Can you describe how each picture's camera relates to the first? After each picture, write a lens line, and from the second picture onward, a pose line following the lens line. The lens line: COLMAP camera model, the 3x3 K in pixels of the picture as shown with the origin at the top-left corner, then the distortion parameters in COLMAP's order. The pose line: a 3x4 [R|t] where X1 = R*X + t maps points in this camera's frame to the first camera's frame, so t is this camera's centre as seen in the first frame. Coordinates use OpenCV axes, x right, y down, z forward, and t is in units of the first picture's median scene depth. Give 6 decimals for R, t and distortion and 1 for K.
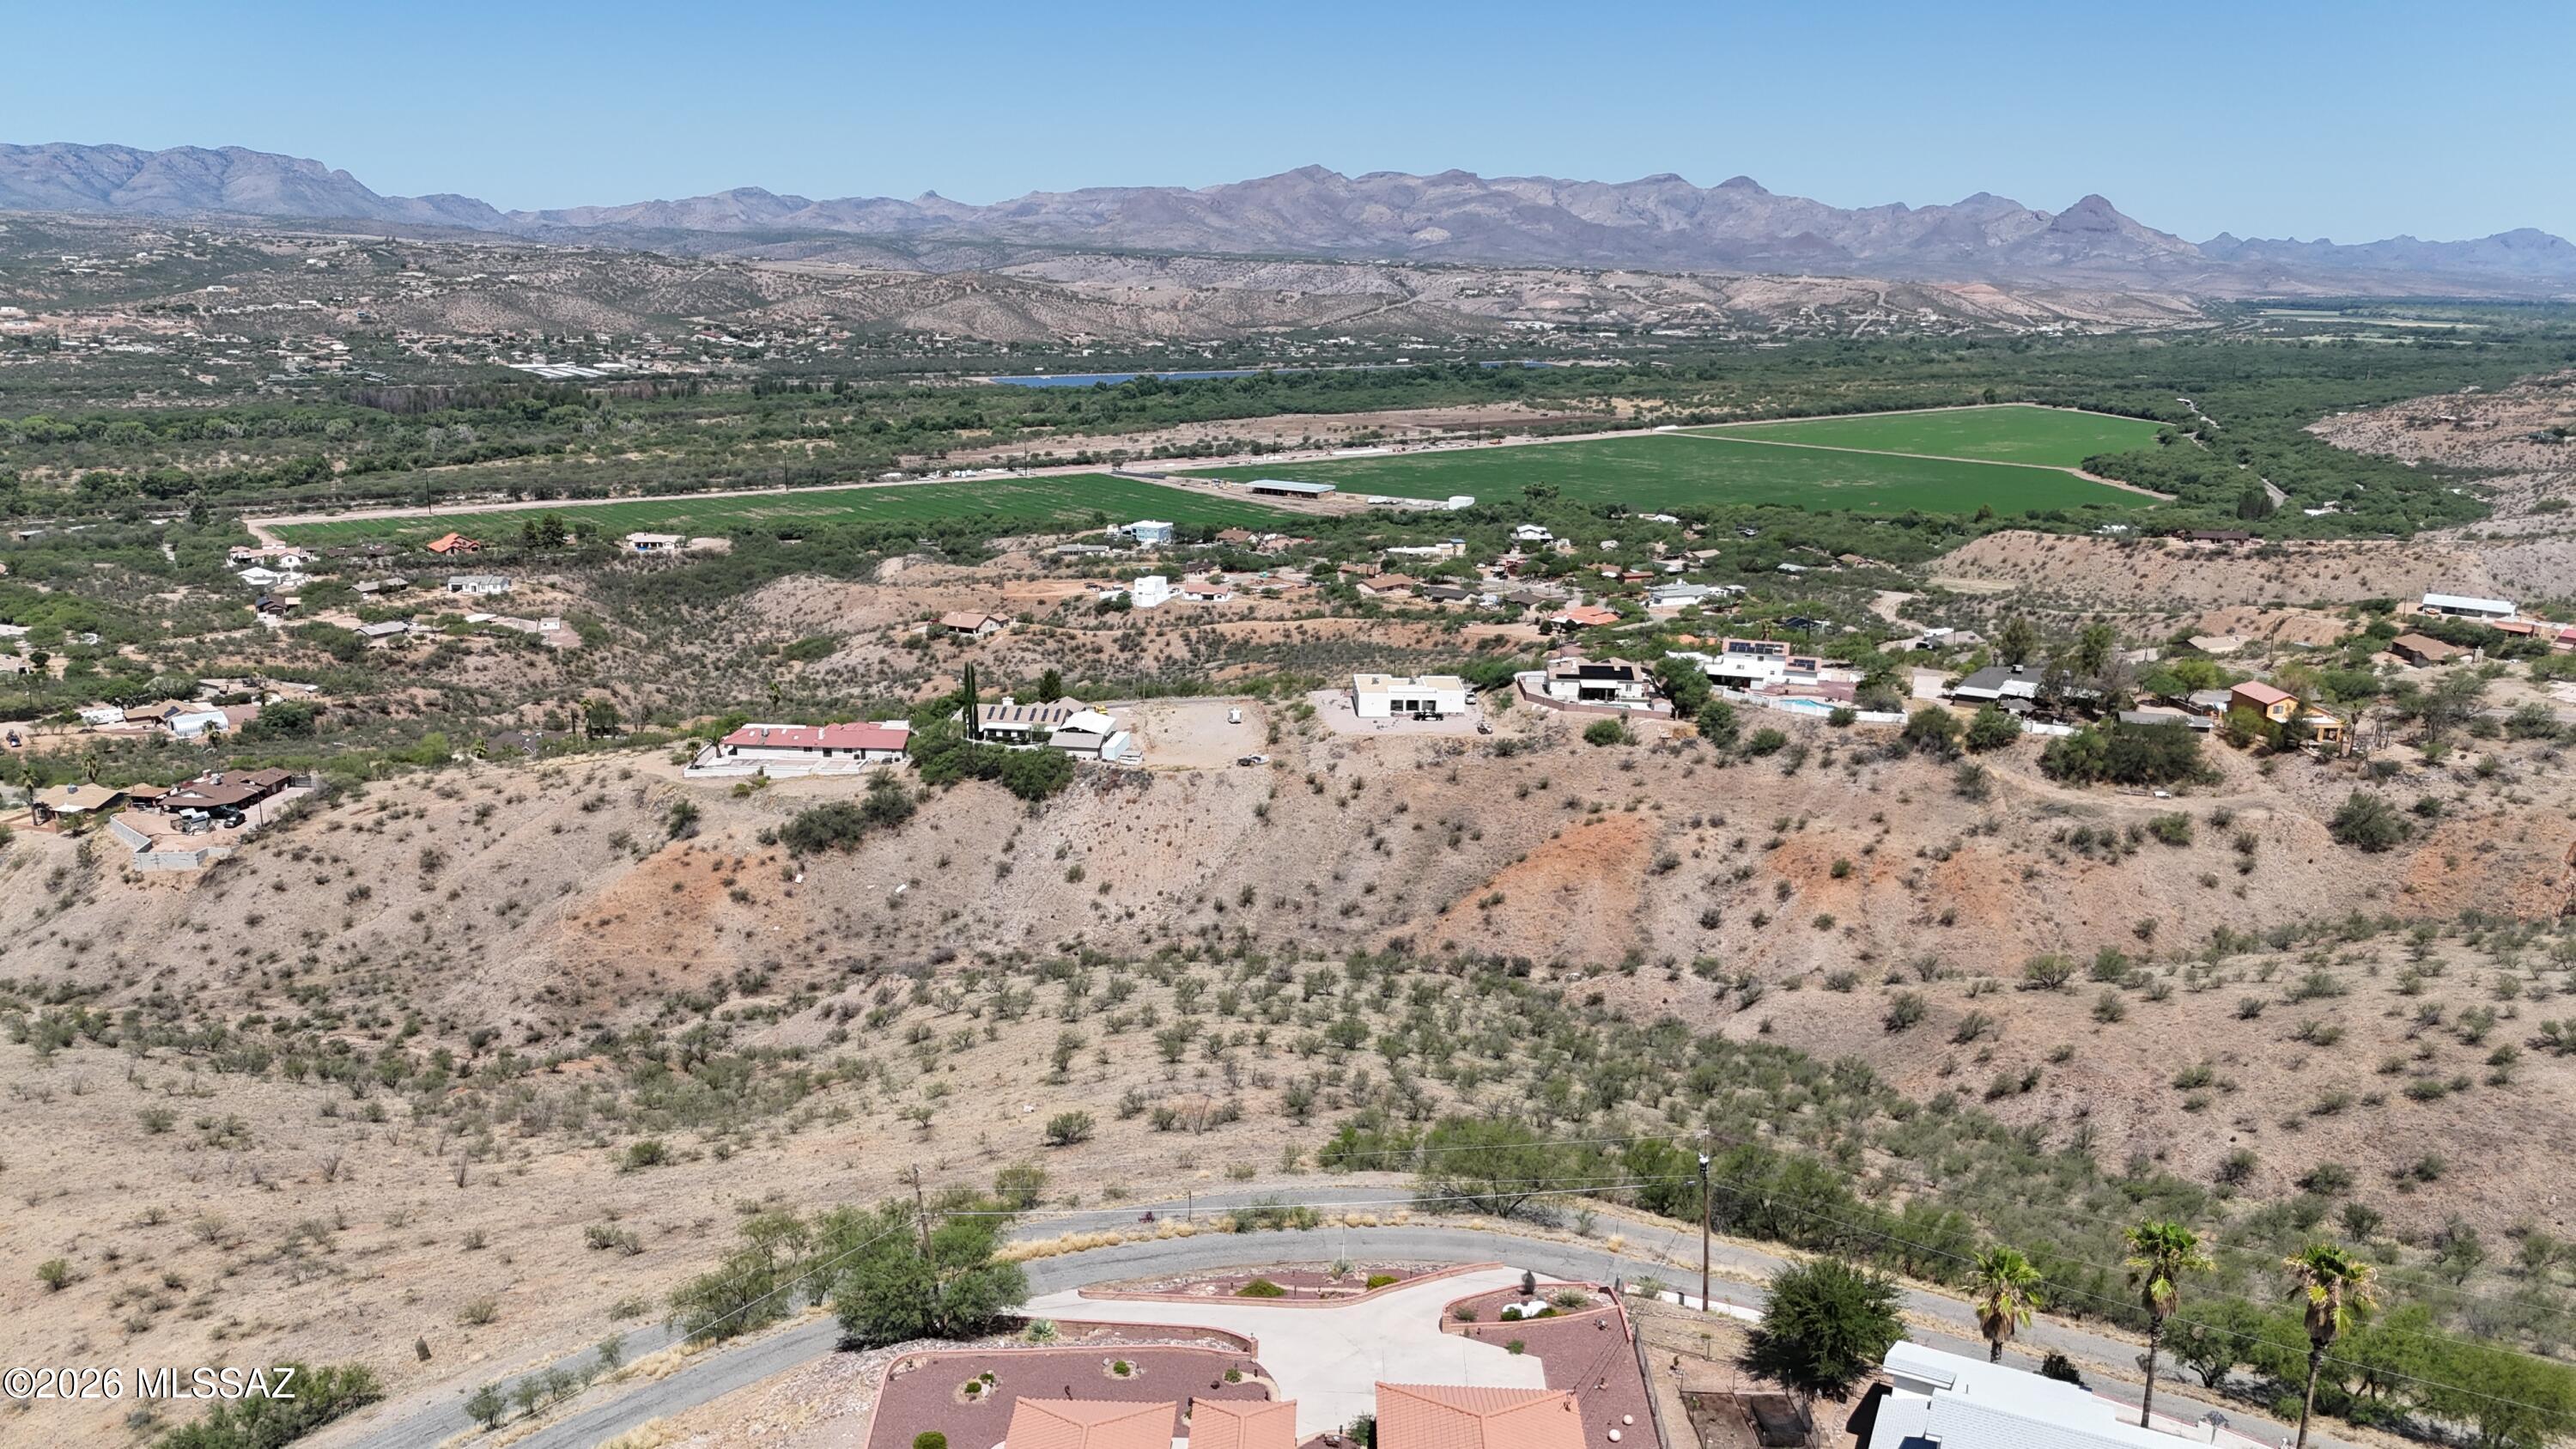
lens RADIAL K [[1896.9, 0, 1285.2], [0, 1896.9, 724.7], [0, 0, 1]] dist [0.080339, -0.080922]
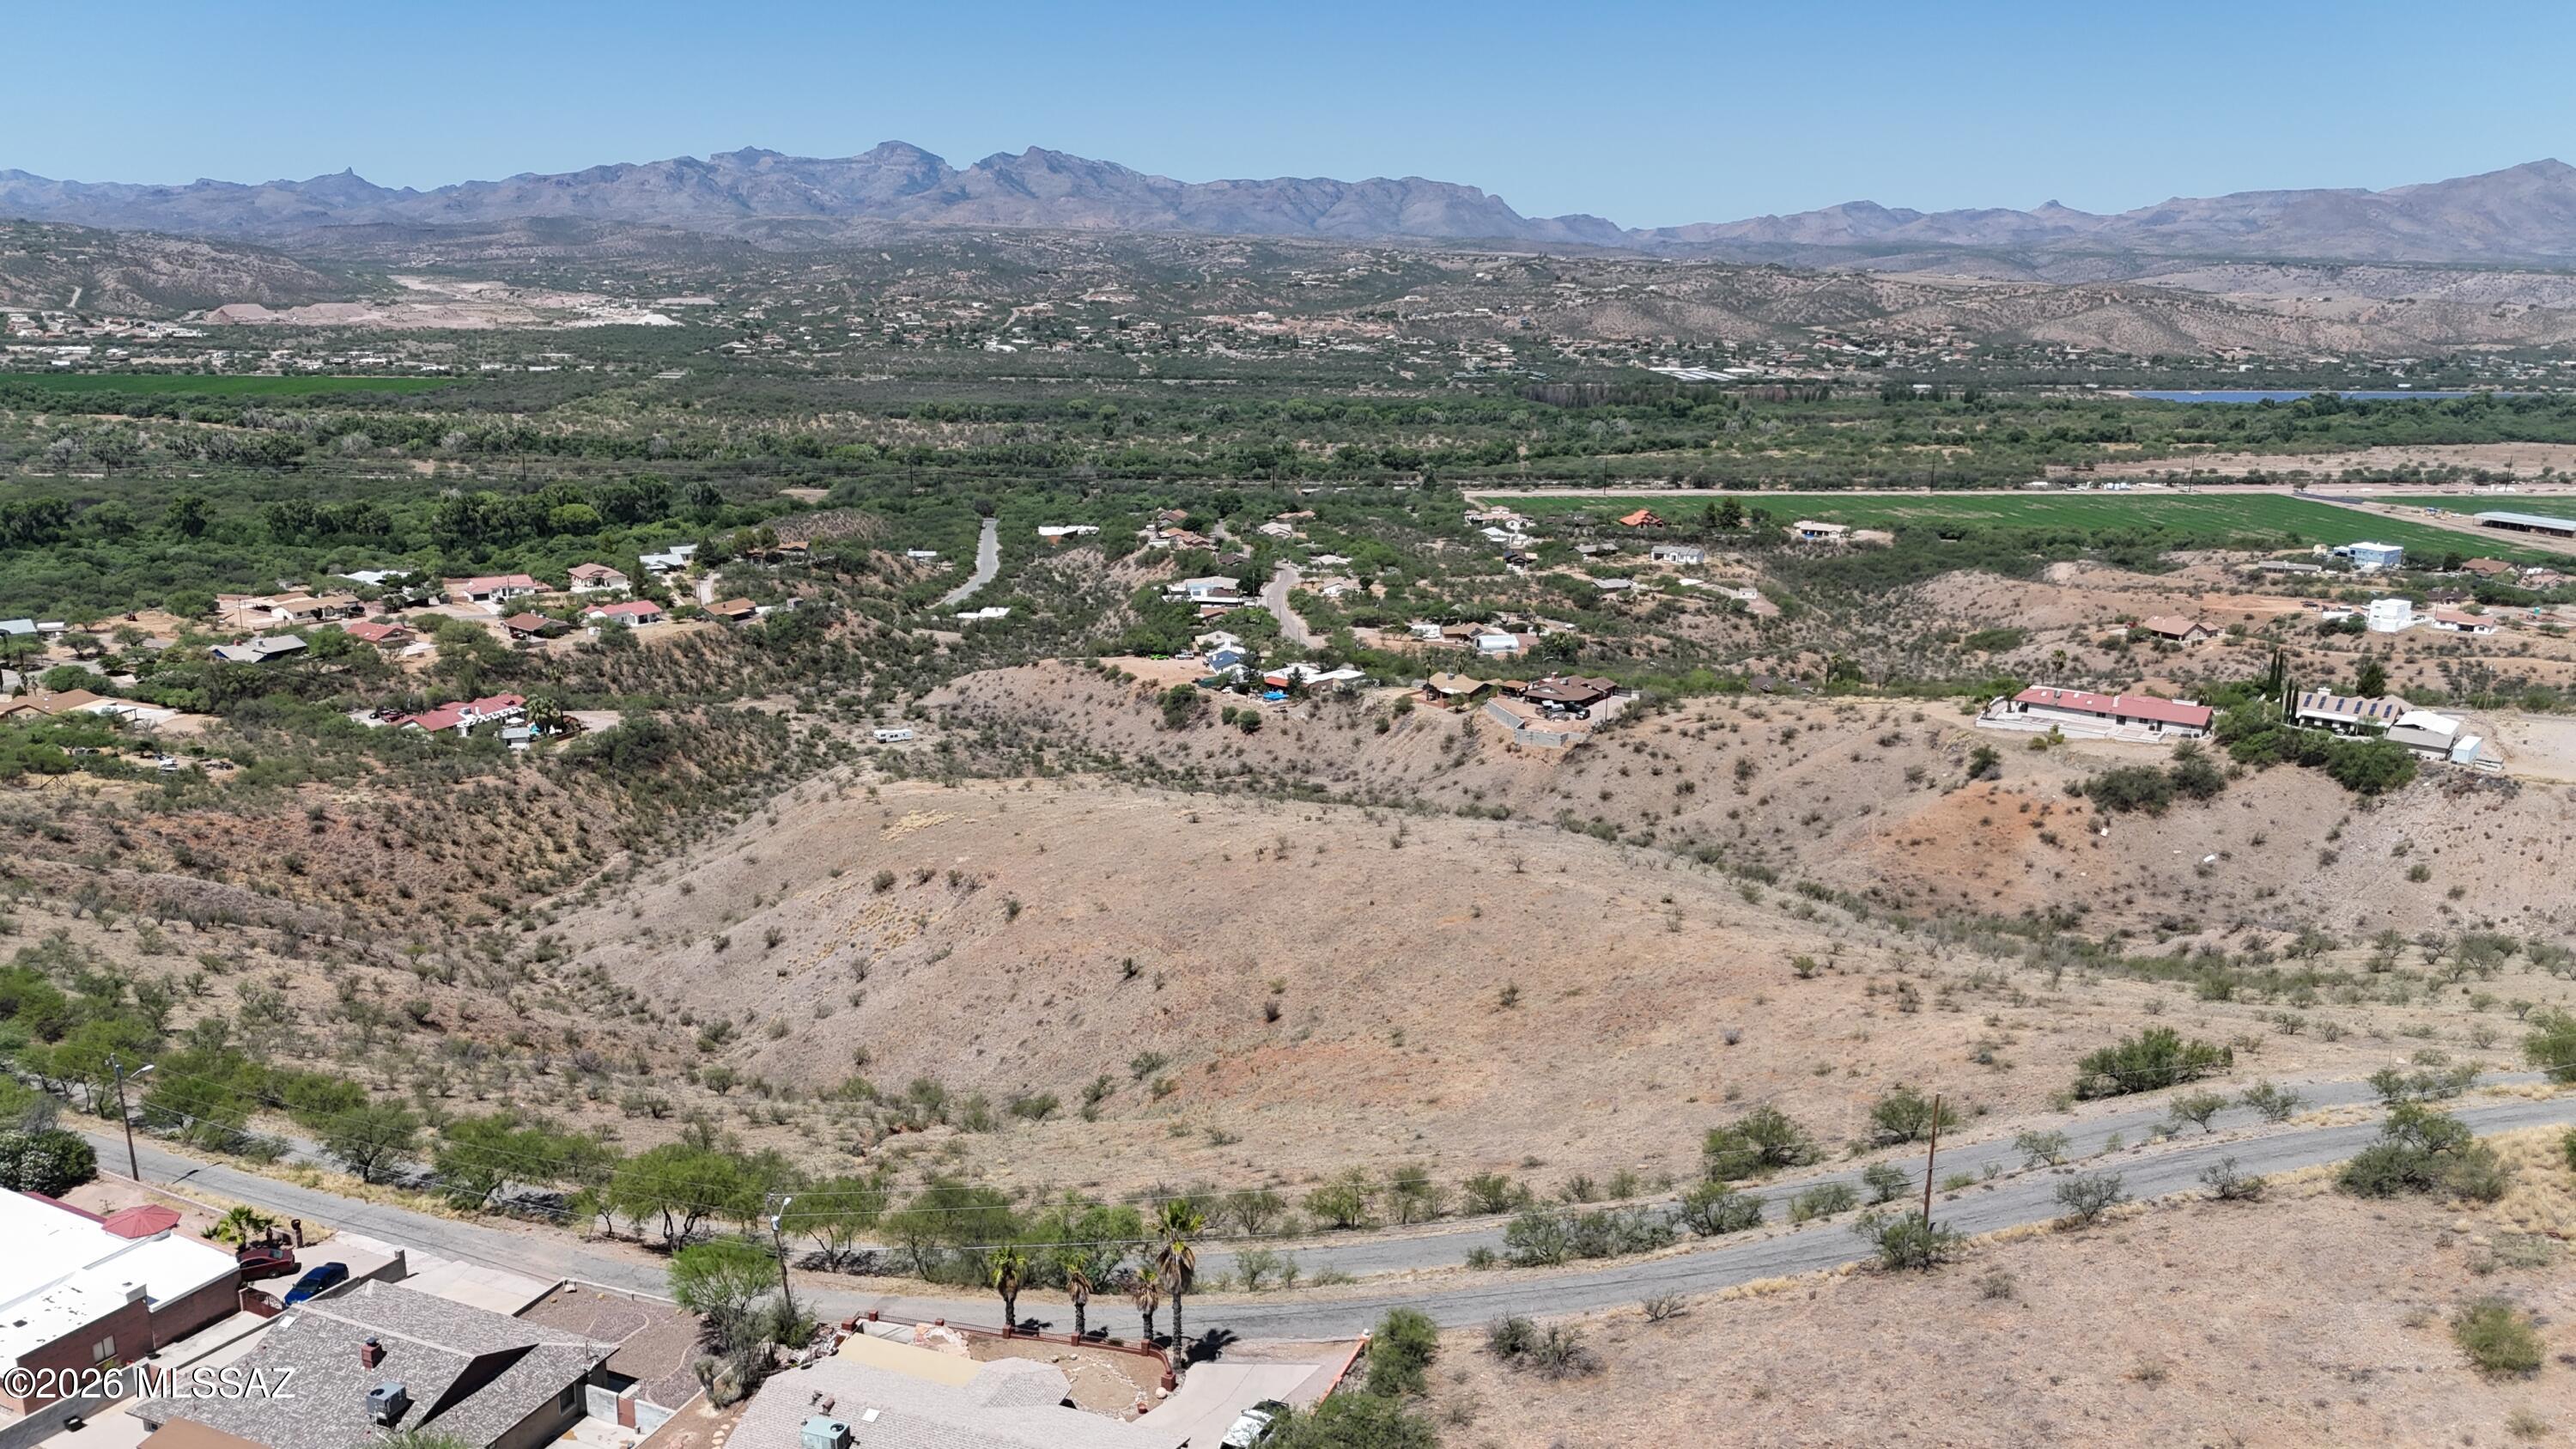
lens RADIAL K [[1896.9, 0, 1281.1], [0, 1896.9, 723.1], [0, 0, 1]] dist [0.080339, -0.080922]
pose [[0.856250, 0.124374, -0.501365, -0.056725], [-0.128513, 0.991355, 0.026448, 0.023955], [0.500320, 0.041786, 0.864832, -0.057393]]
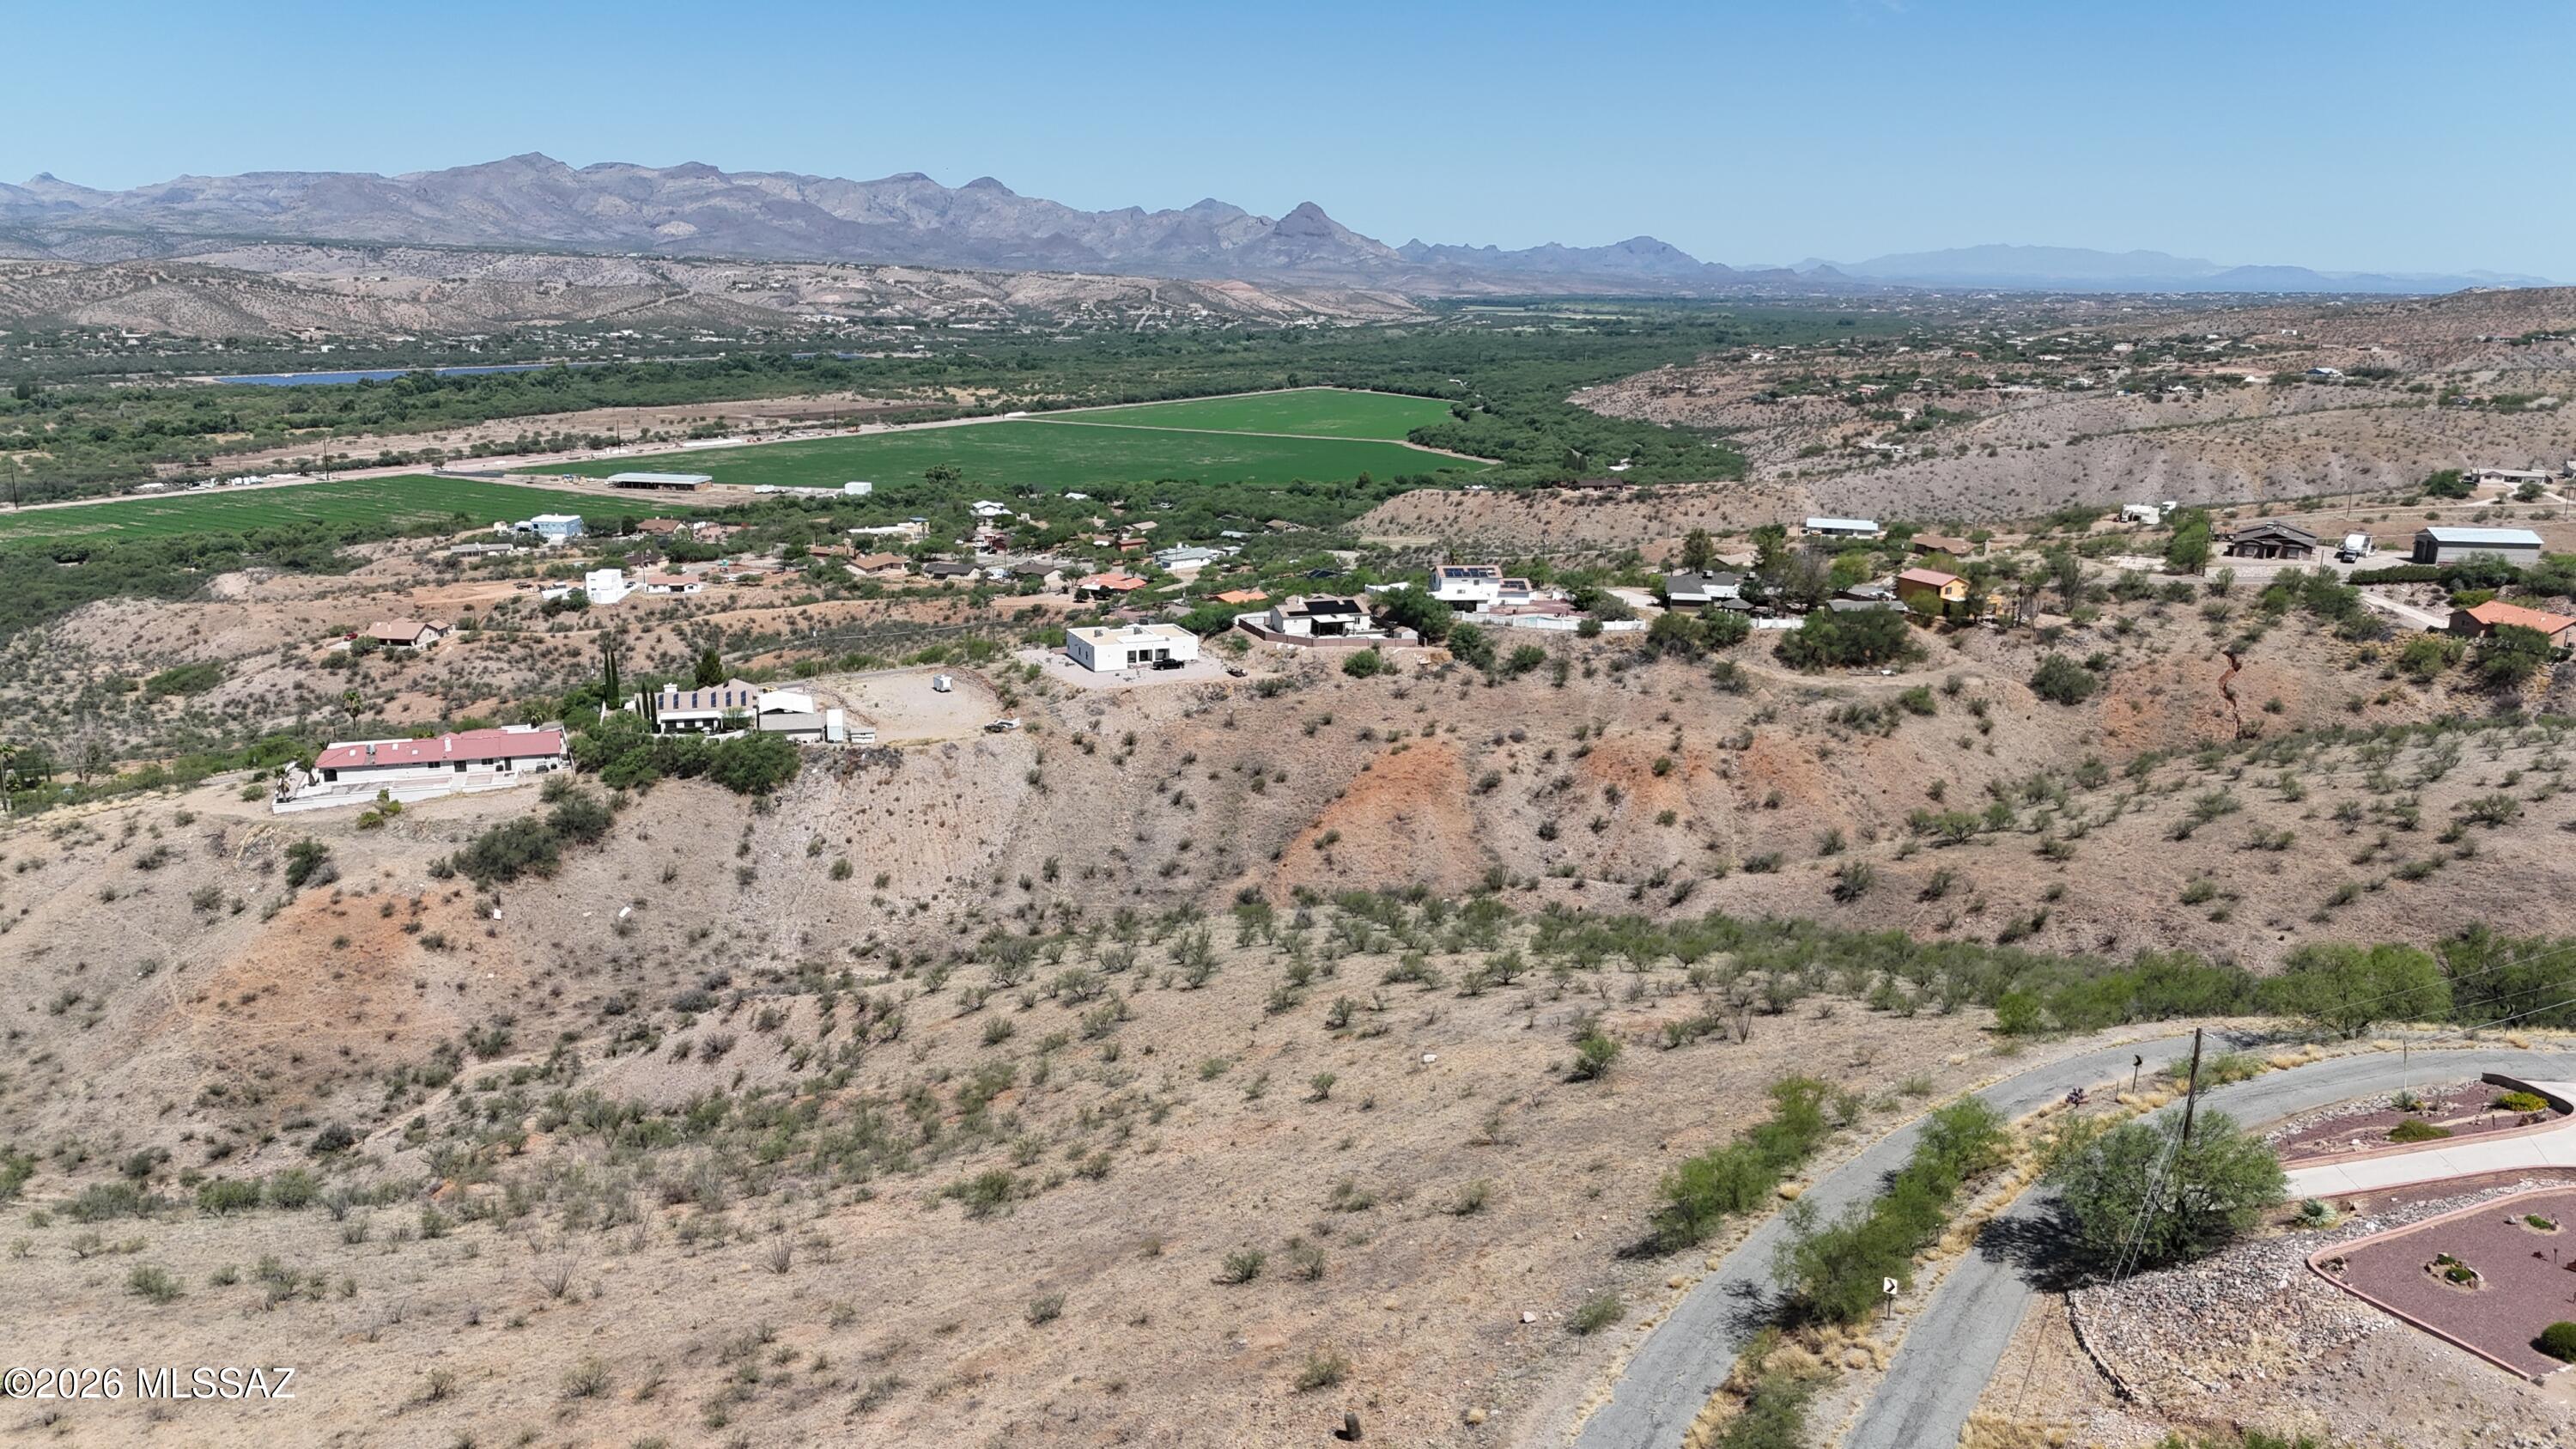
lens RADIAL K [[1896.9, 0, 1287.7], [0, 1896.9, 712.9], [0, 0, 1]] dist [0.080339, -0.080922]
pose [[0.927736, -0.086358, 0.363109, -0.107079], [0.088689, 0.996006, 0.010283, 0.007549], [-0.362546, 0.022663, 0.931690, 0.050917]]
